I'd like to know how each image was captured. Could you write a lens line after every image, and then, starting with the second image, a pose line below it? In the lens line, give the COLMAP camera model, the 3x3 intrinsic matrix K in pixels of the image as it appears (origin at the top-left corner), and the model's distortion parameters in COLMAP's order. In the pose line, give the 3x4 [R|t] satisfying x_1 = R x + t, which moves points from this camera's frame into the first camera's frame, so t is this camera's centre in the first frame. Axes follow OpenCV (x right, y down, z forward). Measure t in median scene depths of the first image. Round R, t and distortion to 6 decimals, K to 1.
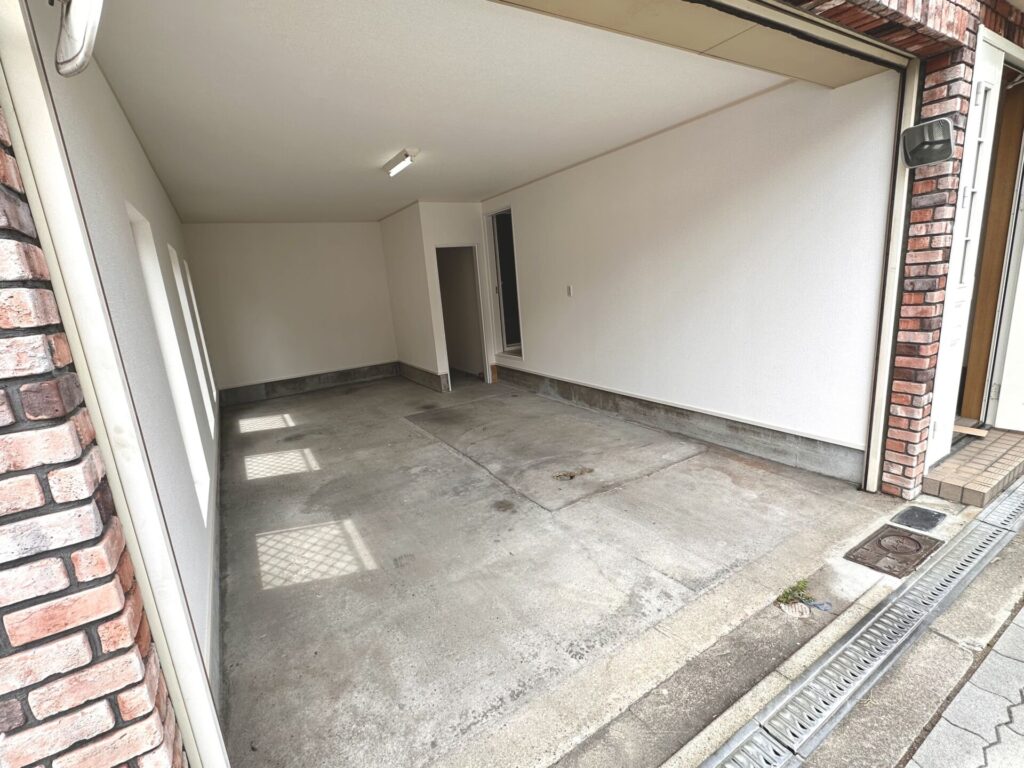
lens RADIAL K [[478.8, 0, 512.0], [0, 478.8, 384.0], [0, 0, 1]] dist [-0.001517, -0.000018]
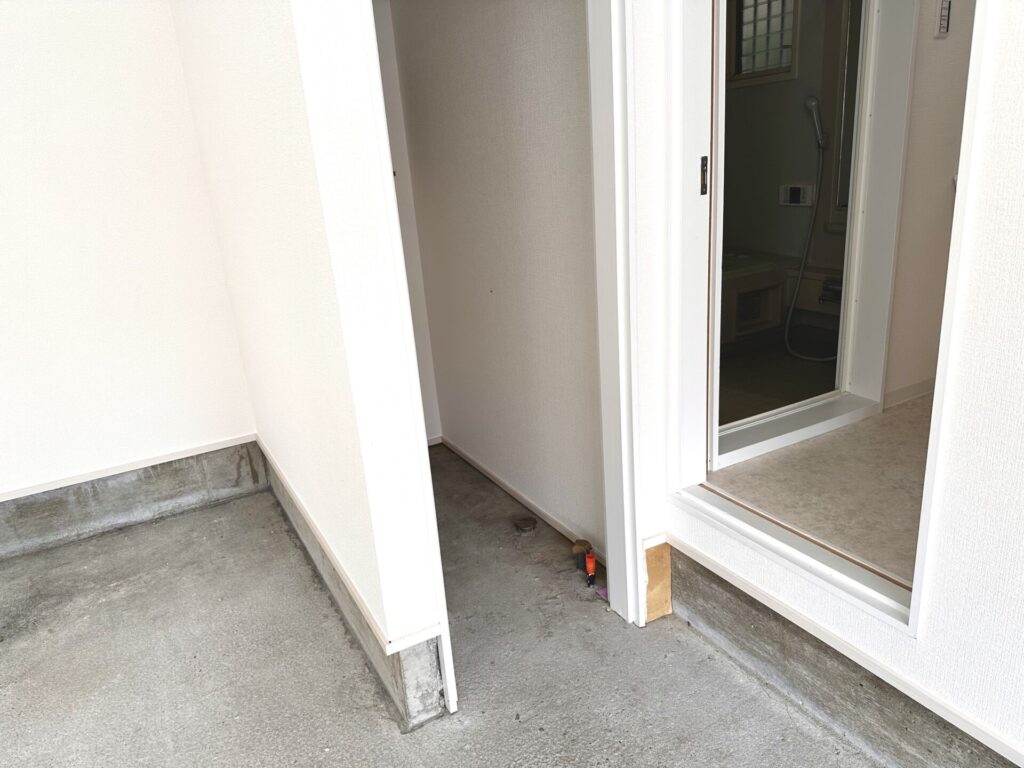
lens RADIAL K [[728.3, 0, 512.0], [0, 728.3, 384.0], [0, 0, 1]] dist [-0.006828, -0.002528]
pose [[0.999613, 0.015046, -0.023391, -0.176686], [-0.012741, 0.995326, 0.095728, -0.256447], [0.024722, -0.095393, 0.995133, 1.261355]]
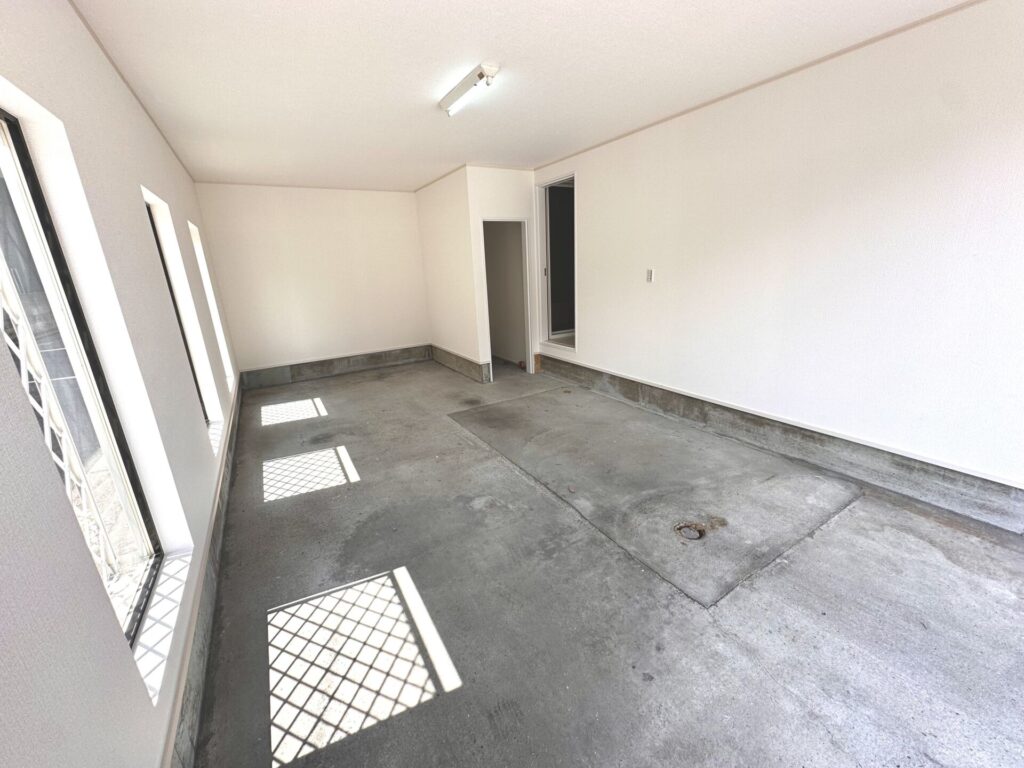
lens RADIAL K [[401.9, 0, 512.0], [0, 401.9, 384.0], [0, 0, 1]] dist [-0.001636, -0.000051]
pose [[0.999424, 0.029889, 0.016075, -0.180004], [-0.030987, 0.996842, 0.073113, -0.068481], [-0.013839, -0.073569, 0.997194, 0.397139]]
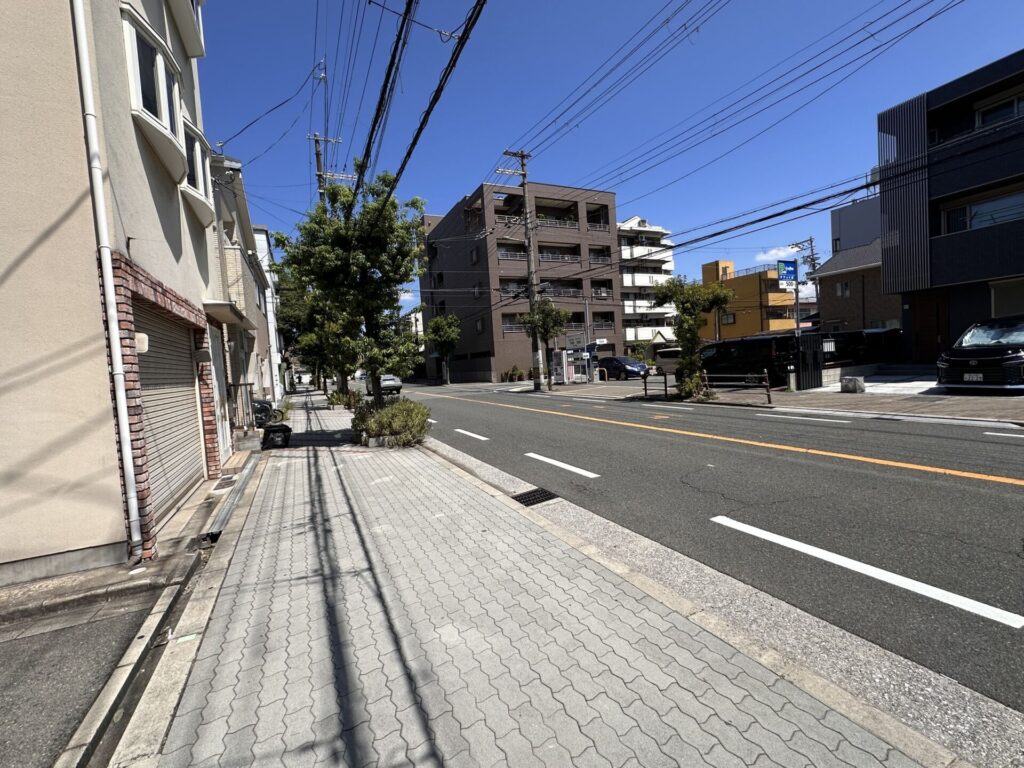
lens RADIAL K [[443.5, 0, 512.0], [0, 443.5, 384.0], [0, 0, 1]] dist [-0.000285, -0.000016]
pose [[0.108588, 0.023674, 0.993805, -1.182251], [0.277149, 0.959356, -0.053136, 0.257294], [-0.954671, 0.281202, 0.097613, -0.768126]]
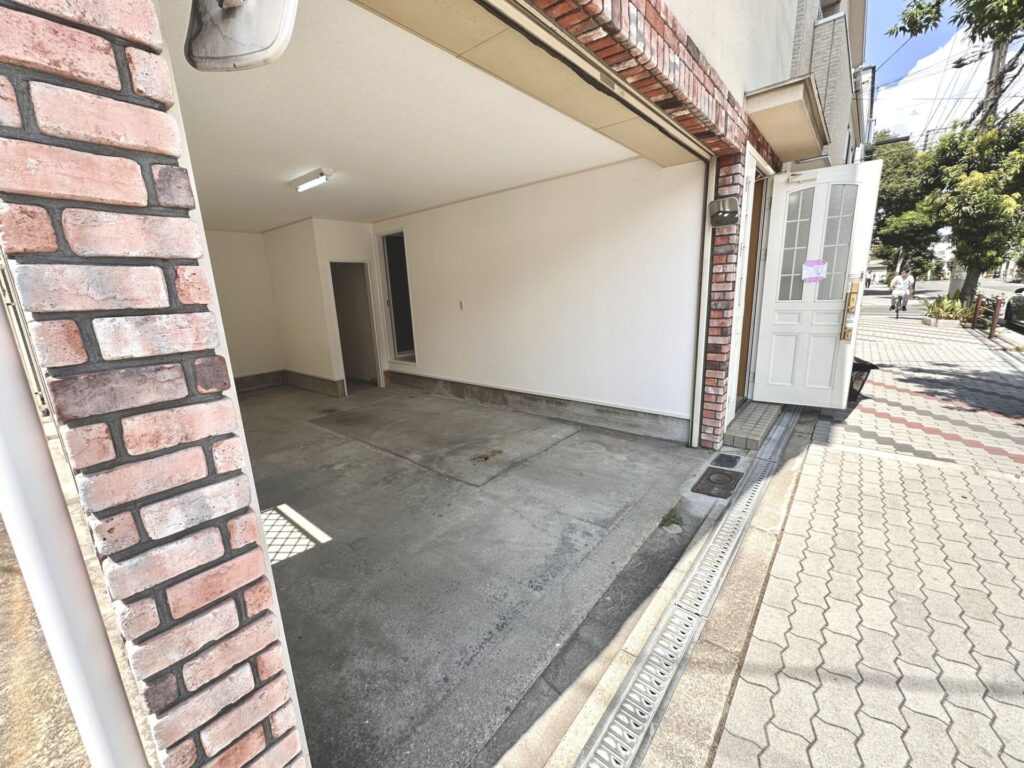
lens RADIAL K [[418.8, 0, 512.0], [0, 418.8, 384.0], [0, 0, 1]] dist [-0.005764, -0.000431]
pose [[0.944717, -0.032857, 0.326237, -0.147613], [0.037956, 0.999236, -0.009276, 0.019846], [-0.325683, 0.021146, 0.945242, -0.017723]]
